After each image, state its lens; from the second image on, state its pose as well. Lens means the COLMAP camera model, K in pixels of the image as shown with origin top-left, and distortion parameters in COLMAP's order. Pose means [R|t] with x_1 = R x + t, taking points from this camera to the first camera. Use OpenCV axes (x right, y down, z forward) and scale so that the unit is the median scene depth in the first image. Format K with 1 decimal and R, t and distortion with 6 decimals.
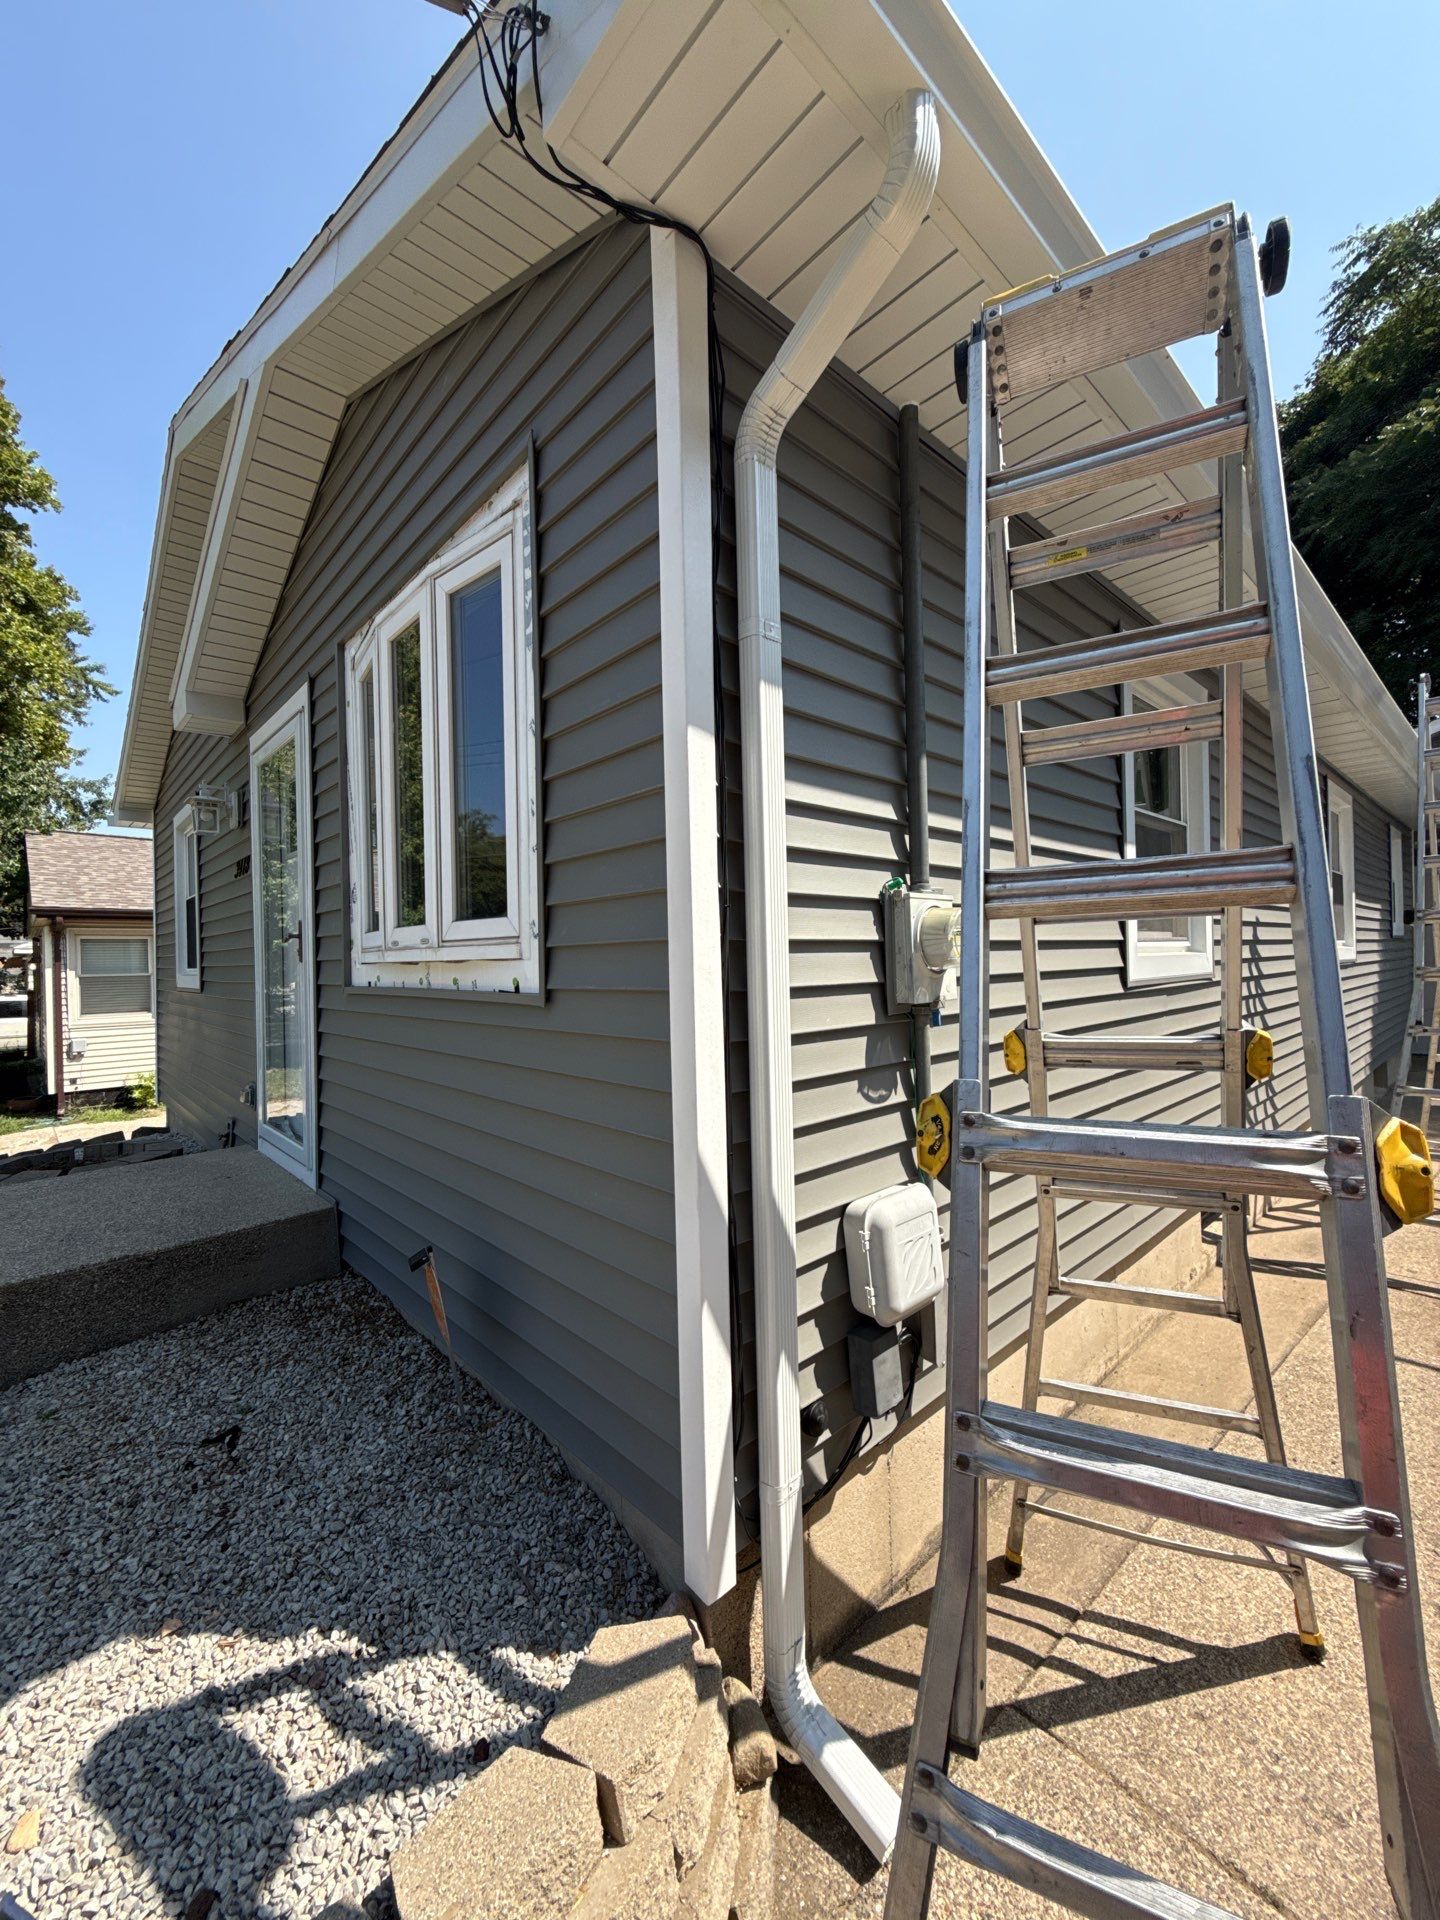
lens RADIAL K [[765.0, 0, 720.0], [0, 765.0, 960.0], [0, 0, 1]] dist [0.000961, 0.000118]
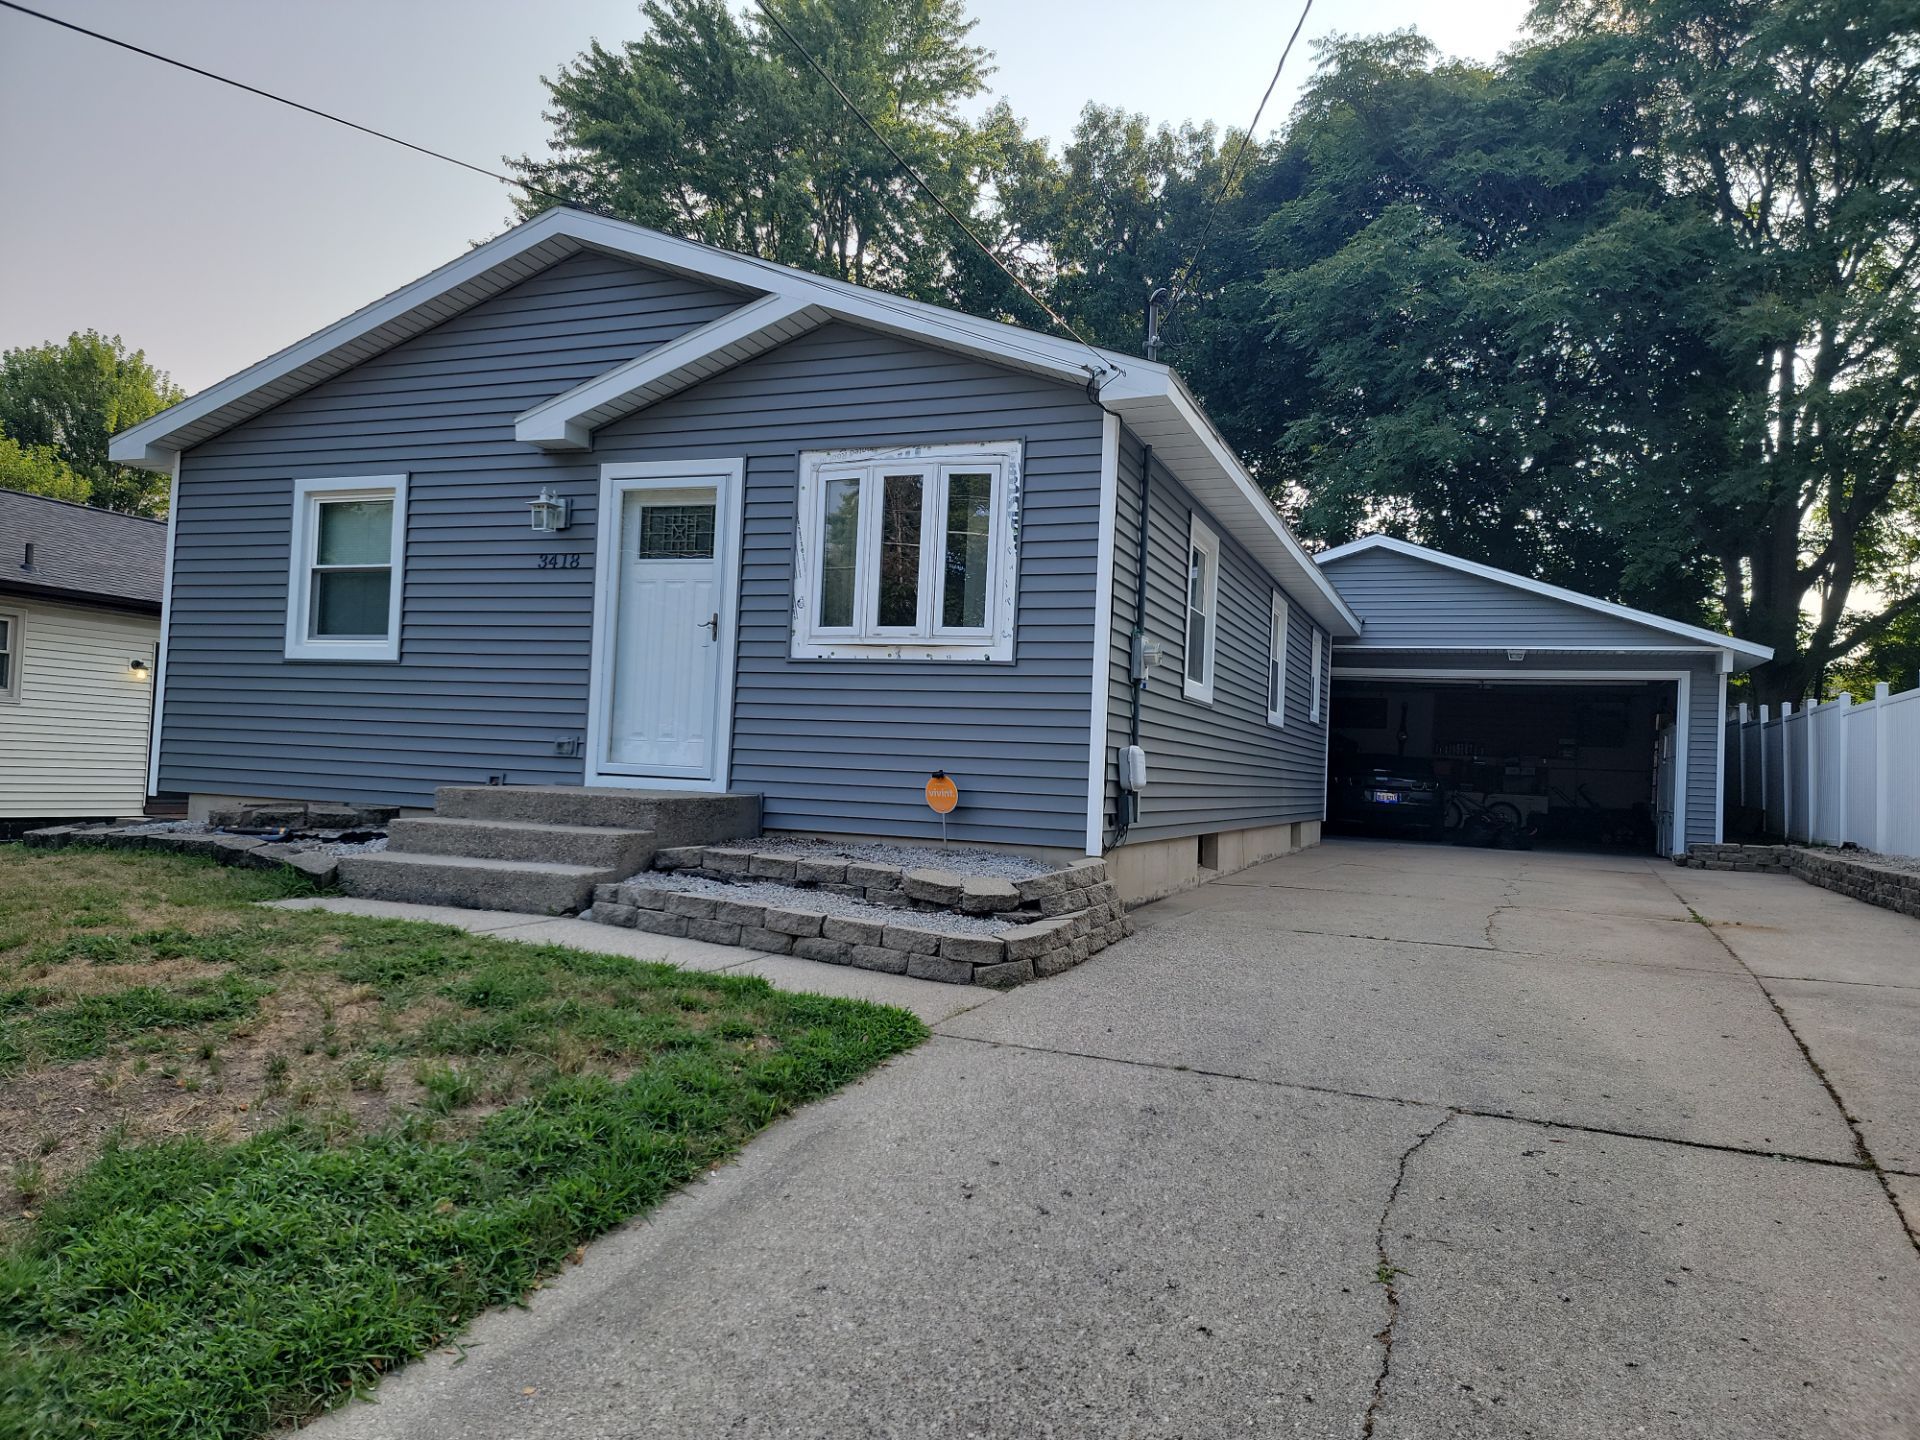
lens RADIAL K [[1347.0, 0, 960.0], [0, 1347.0, 720.0], [0, 0, 1]] dist [0.095173, -0.090199]
pose [[0.898059, 0.078937, 0.432734, -1.975404], [-0.063965, 0.996745, -0.049075, 0.405490], [-0.435199, 0.016392, 0.900185, -2.488092]]
